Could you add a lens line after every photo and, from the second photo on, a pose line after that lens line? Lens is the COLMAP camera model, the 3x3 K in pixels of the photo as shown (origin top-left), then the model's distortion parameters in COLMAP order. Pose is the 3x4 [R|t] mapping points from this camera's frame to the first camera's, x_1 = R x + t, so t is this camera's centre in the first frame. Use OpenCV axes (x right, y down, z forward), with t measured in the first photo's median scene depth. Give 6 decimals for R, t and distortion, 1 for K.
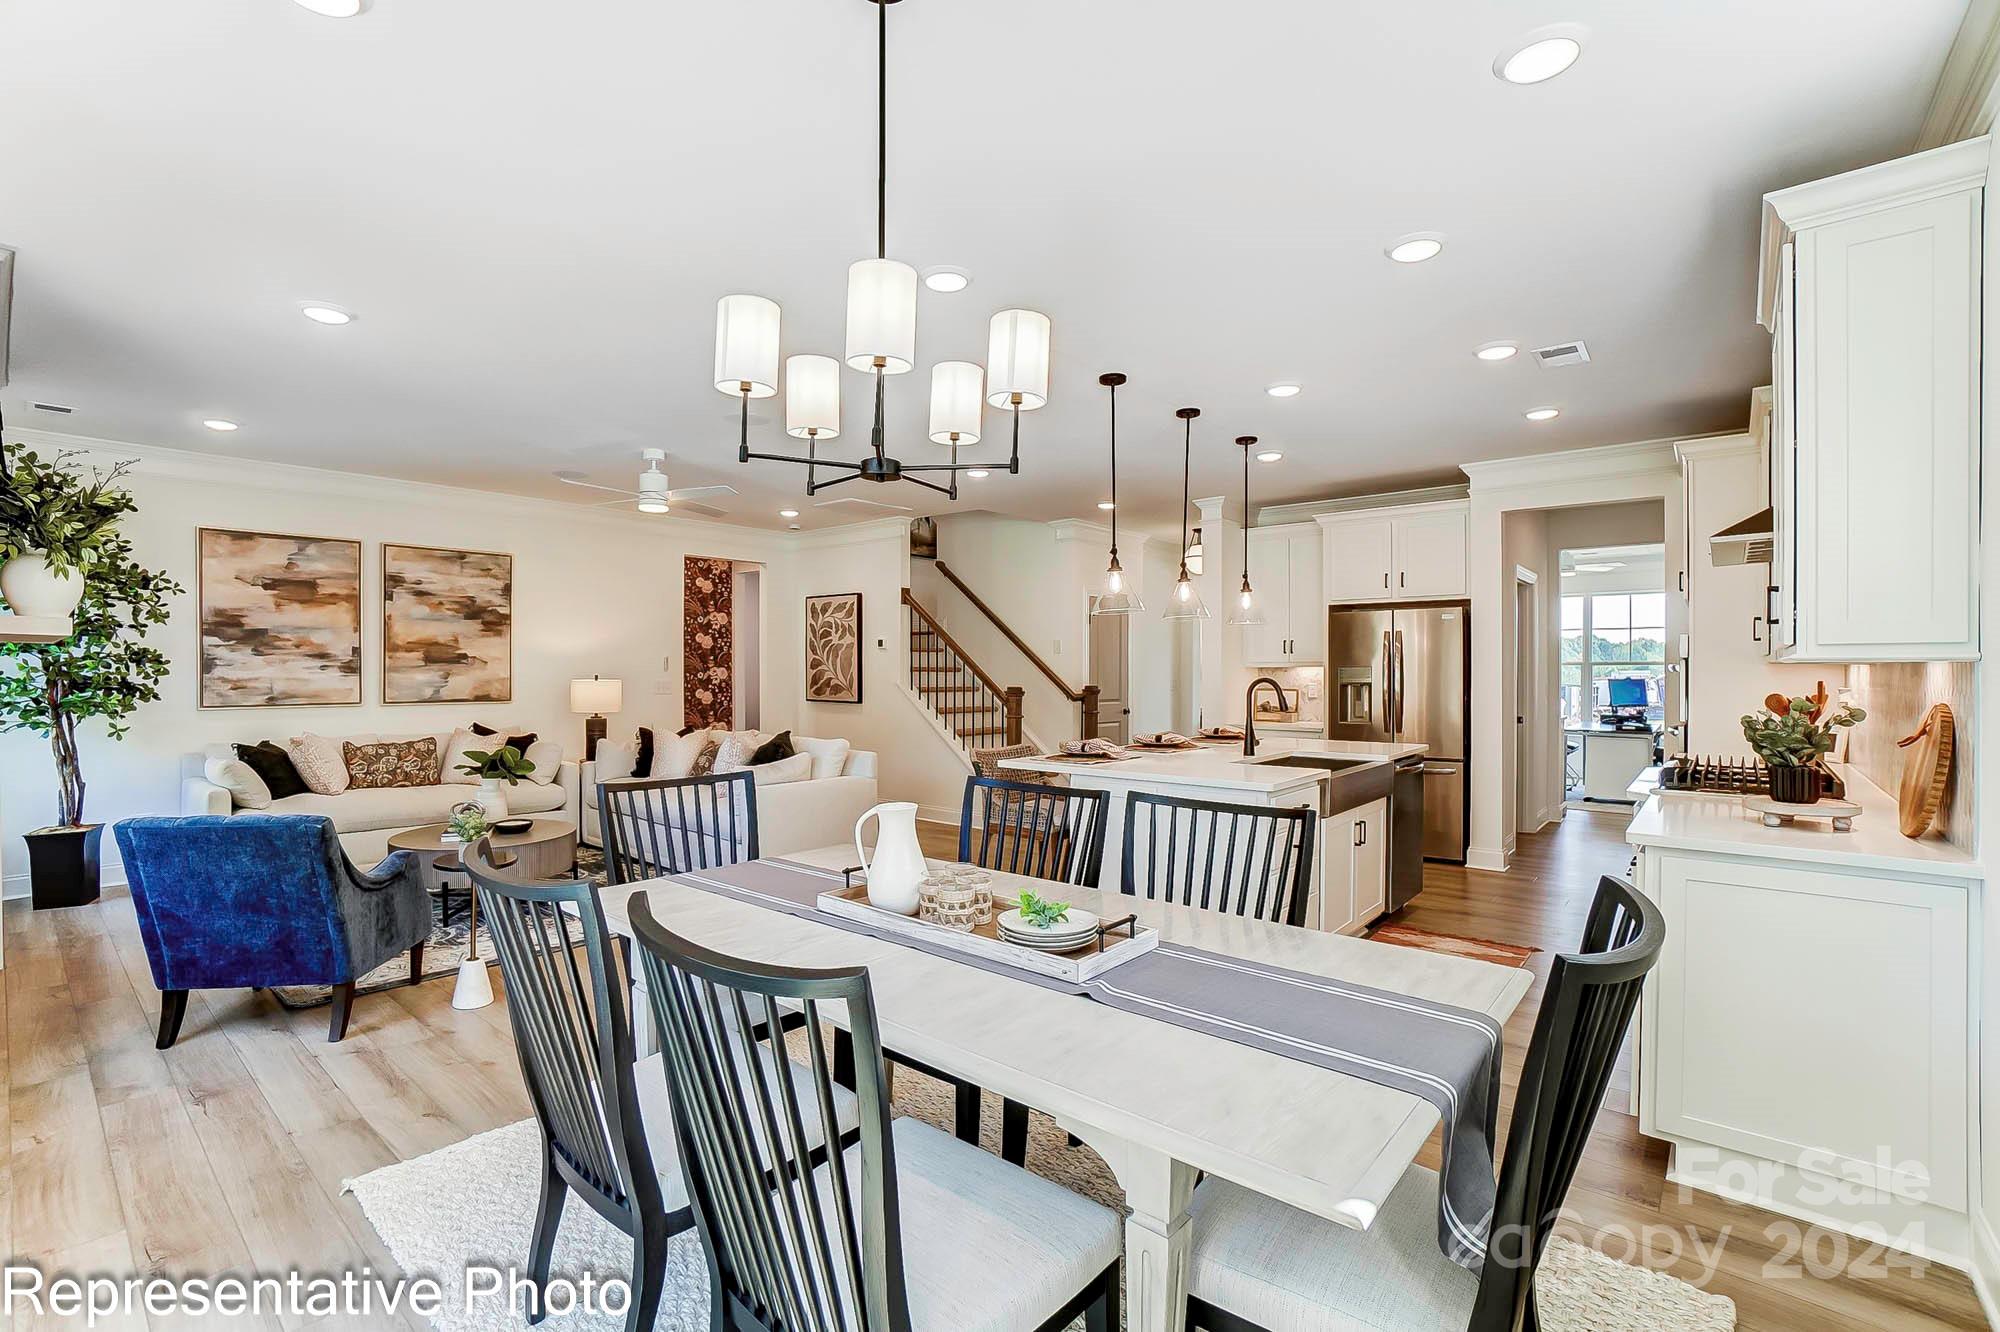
lens RADIAL K [[897.2, 0, 977.8], [0, 897.2, 676.2], [0, 0, 1]] dist [-0.064712, 0.024344]
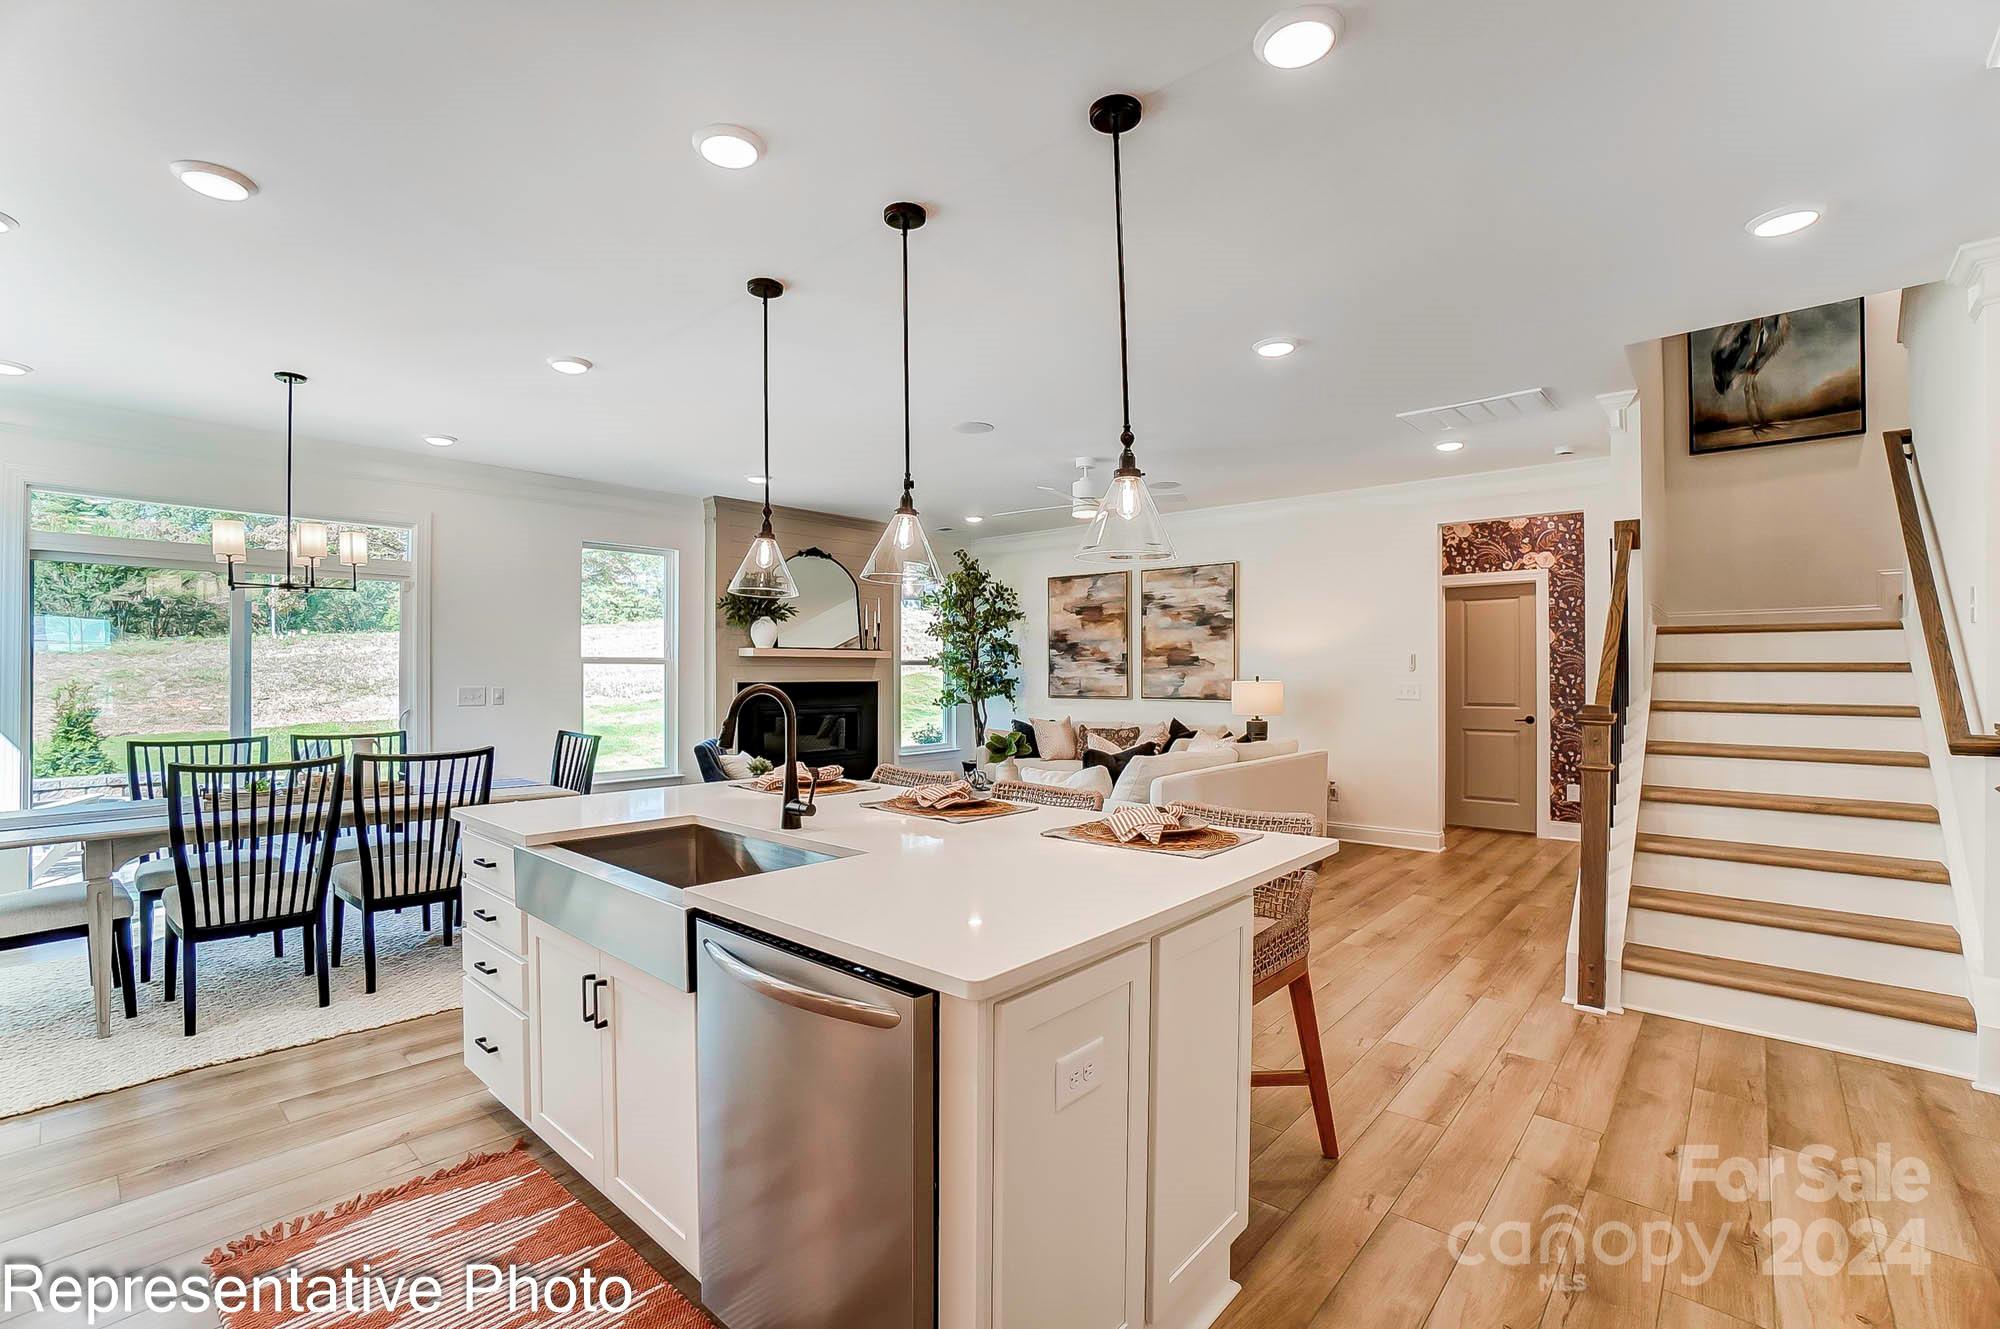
lens RADIAL K [[897.2, 0, 977.8], [0, 897.2, 674.7], [0, 0, 1]] dist [-0.064712, 0.024344]
pose [[-0.016513, 0.002864, -0.999860, 0.630403], [-0.002987, 0.999991, 0.002913, -0.005589], [0.999859, 0.003035, -0.016504, 0.830624]]
